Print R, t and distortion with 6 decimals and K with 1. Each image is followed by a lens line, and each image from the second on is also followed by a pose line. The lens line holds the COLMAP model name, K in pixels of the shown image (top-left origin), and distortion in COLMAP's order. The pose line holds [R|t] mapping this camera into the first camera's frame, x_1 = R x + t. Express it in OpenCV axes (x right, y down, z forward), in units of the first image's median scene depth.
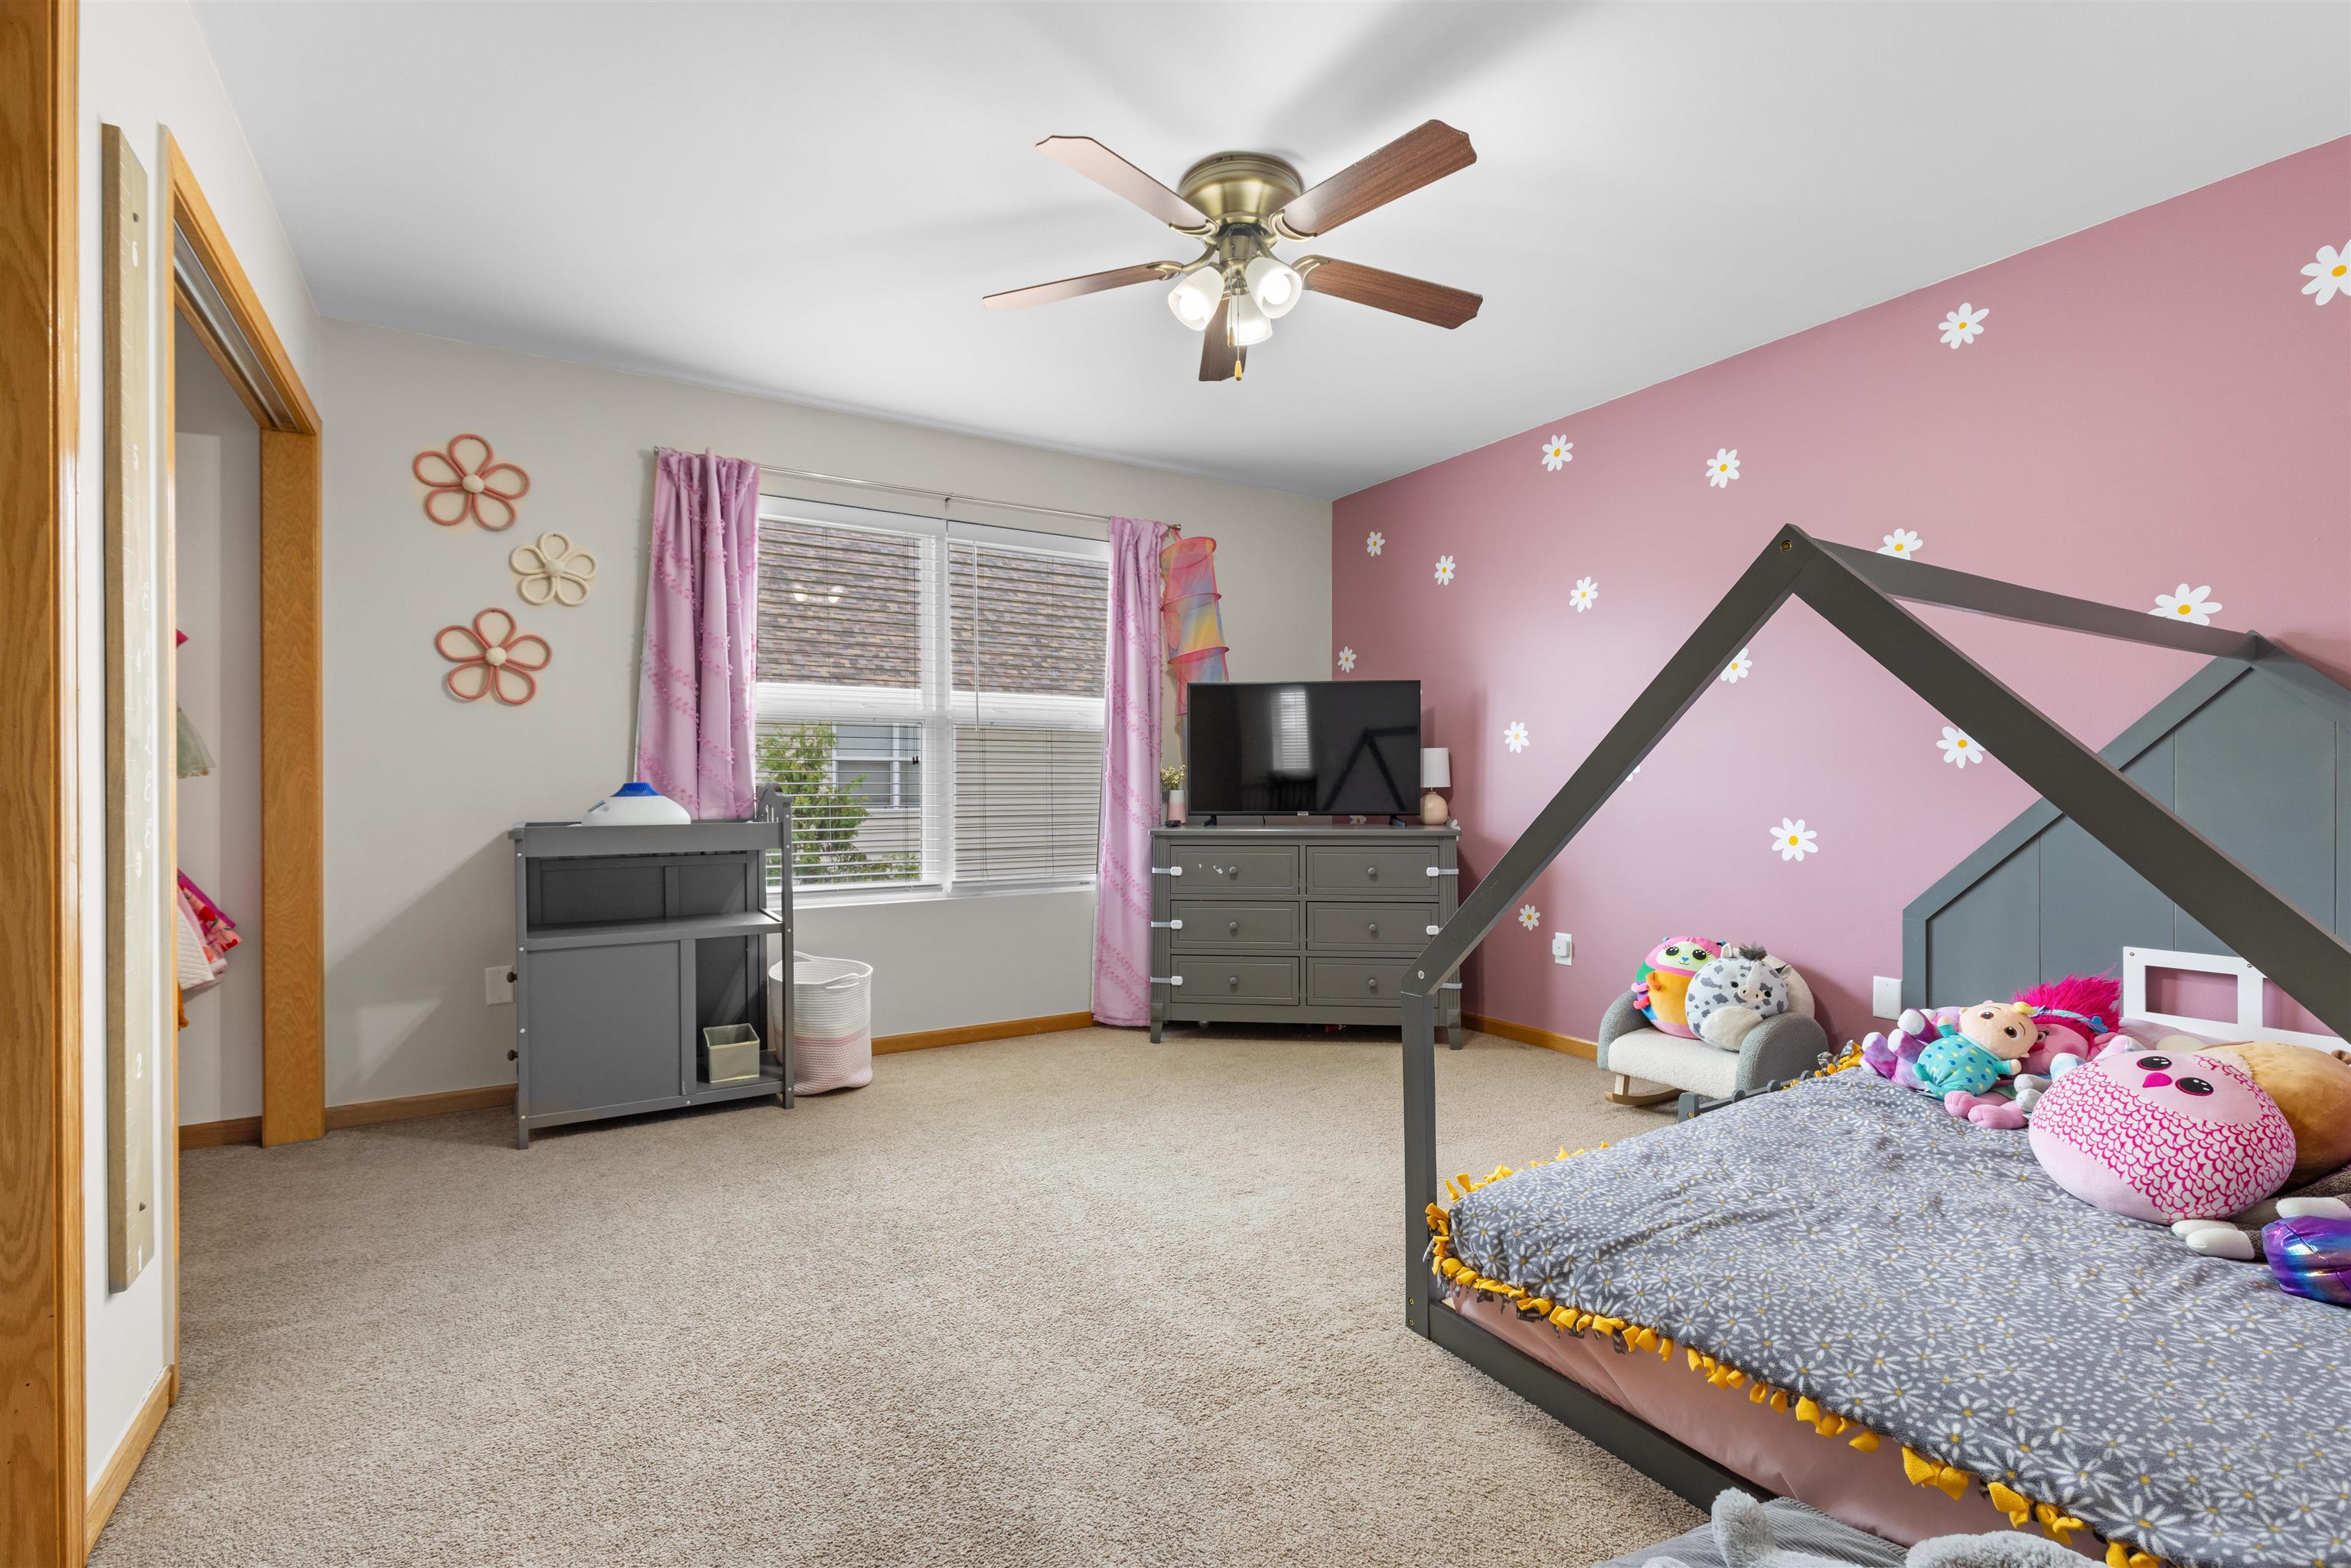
lens RADIAL K [[1058.5, 0, 1174.1], [0, 1058.5, 785.5], [0, 0, 1]] dist [0.007316, -0.000226]
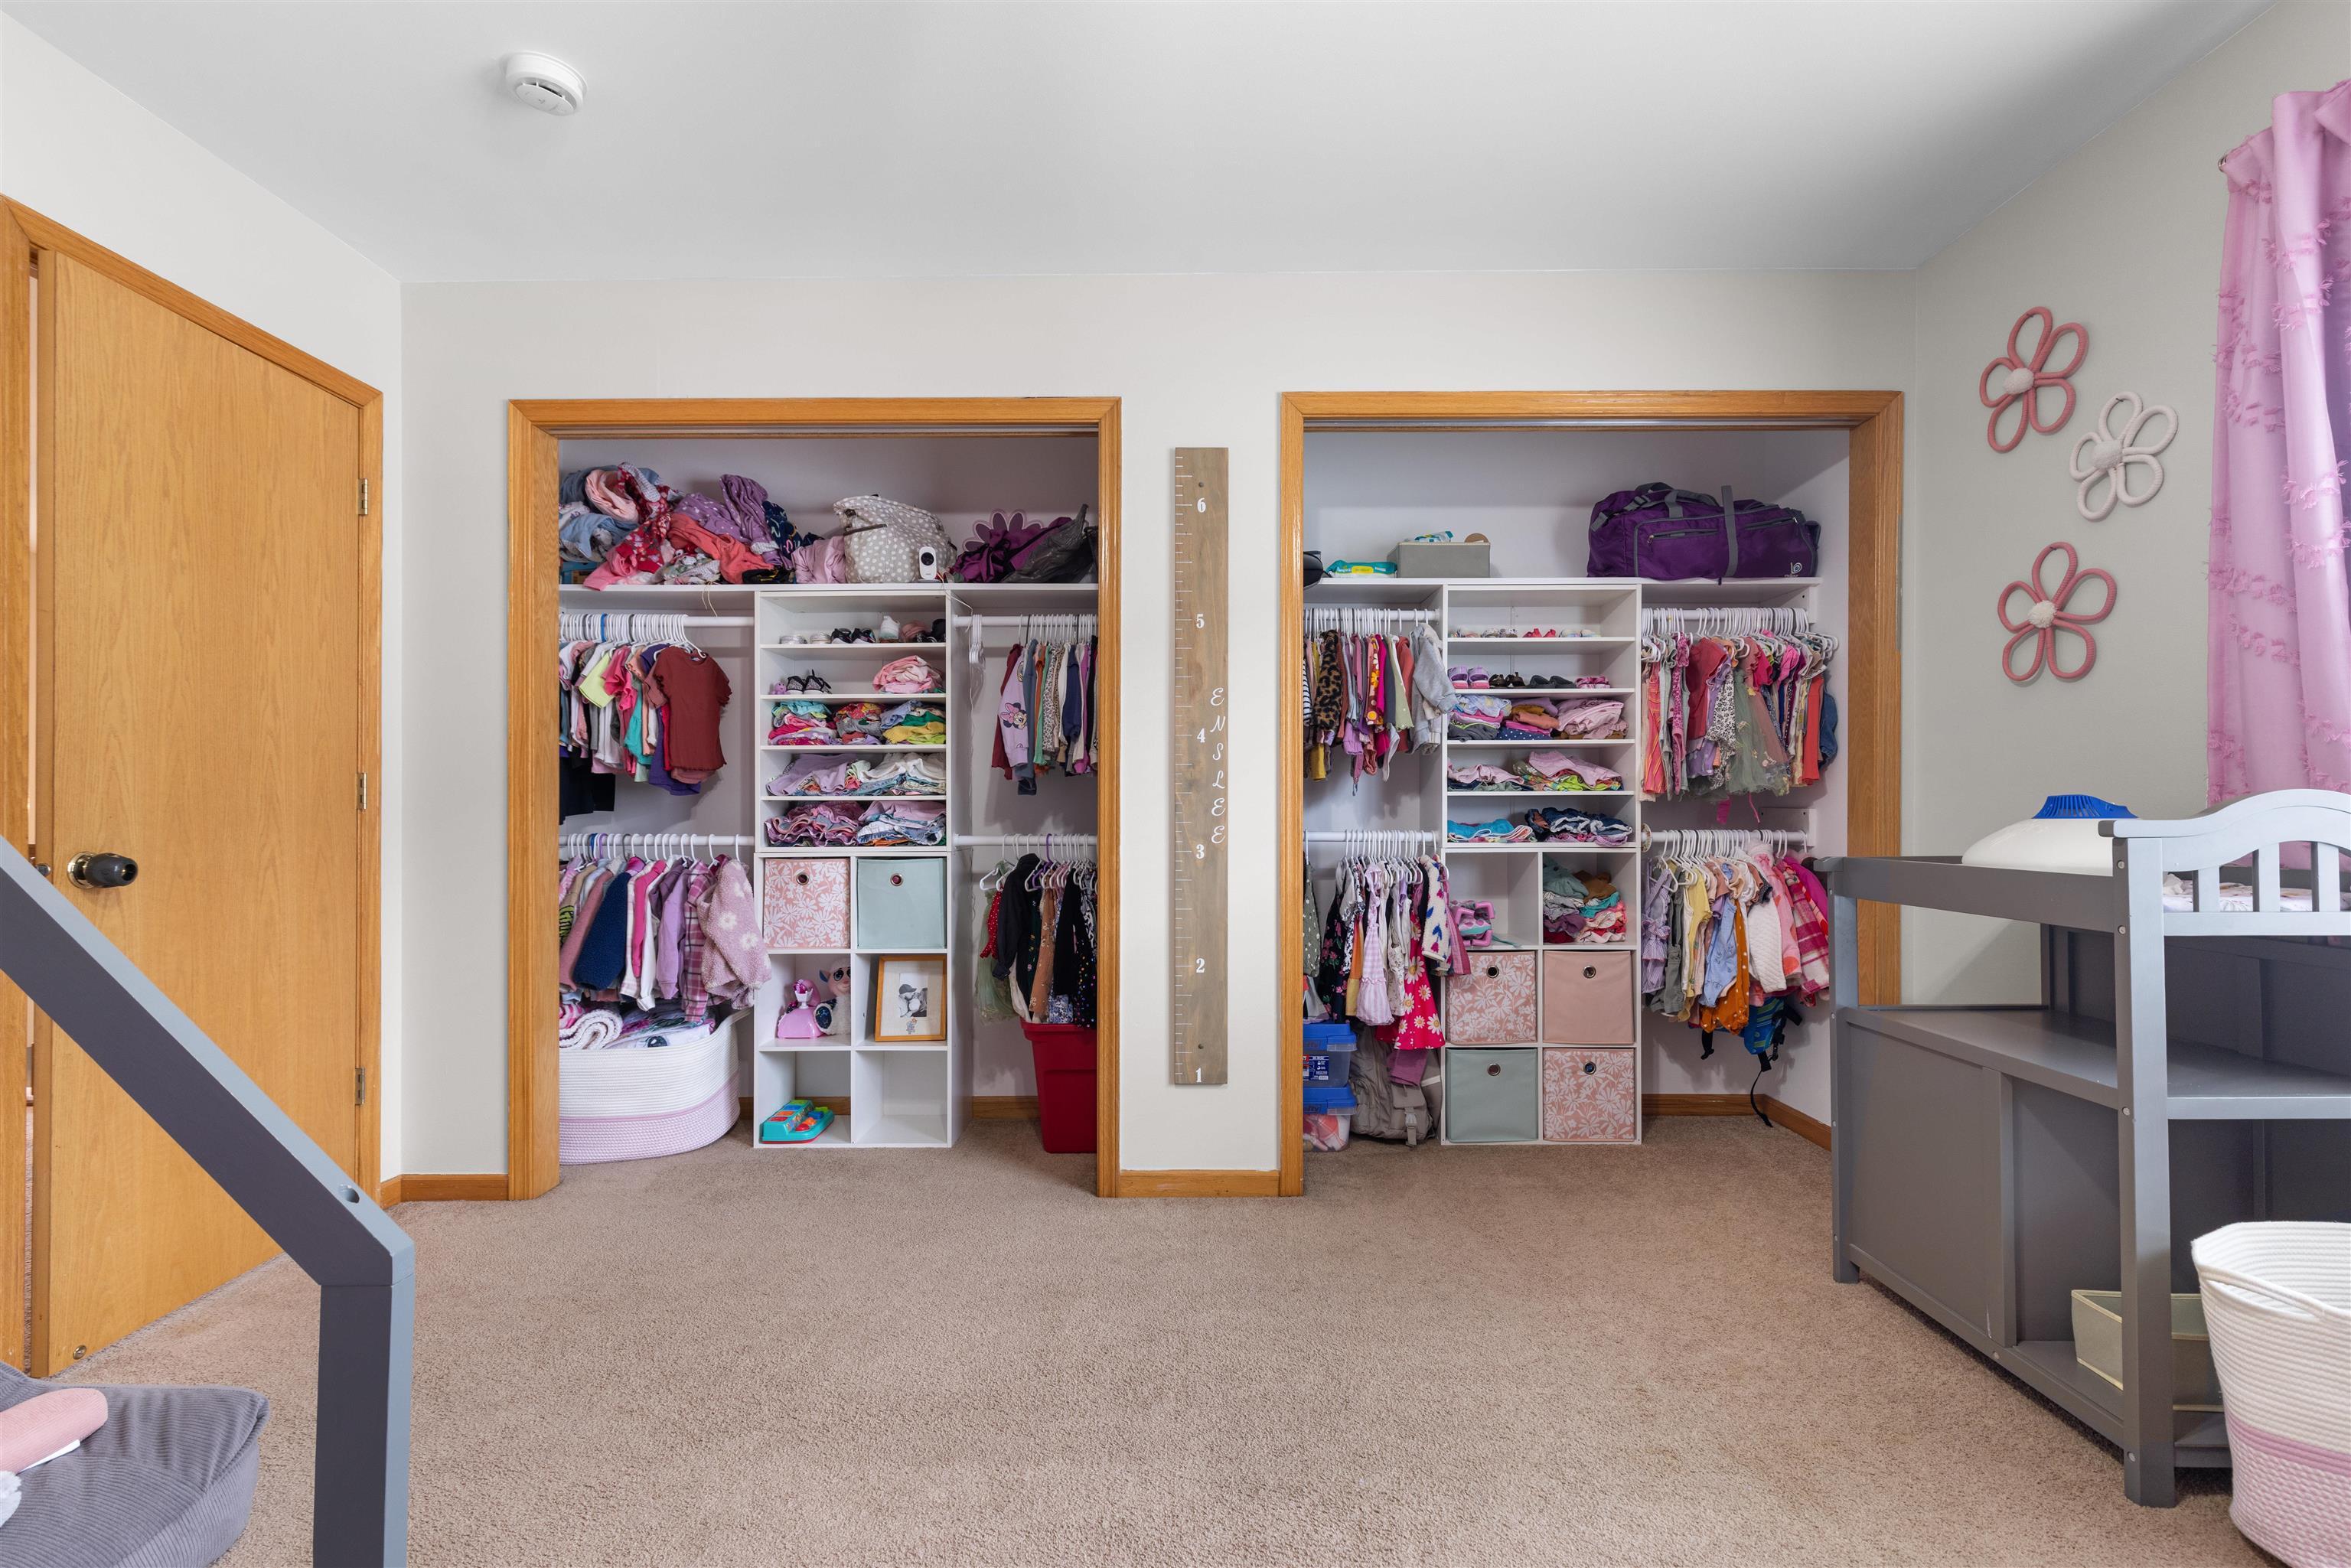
lens RADIAL K [[1058.5, 0, 1169.5], [0, 1058.5, 789.9], [0, 0, 1]] dist [0.007316, -0.000226]
pose [[-0.523973, -0.008547, -0.851692, 0.281559], [-0.000016, 0.999950, -0.010025, -0.000050], [0.851735, -0.005239, -0.523946, 0.981599]]
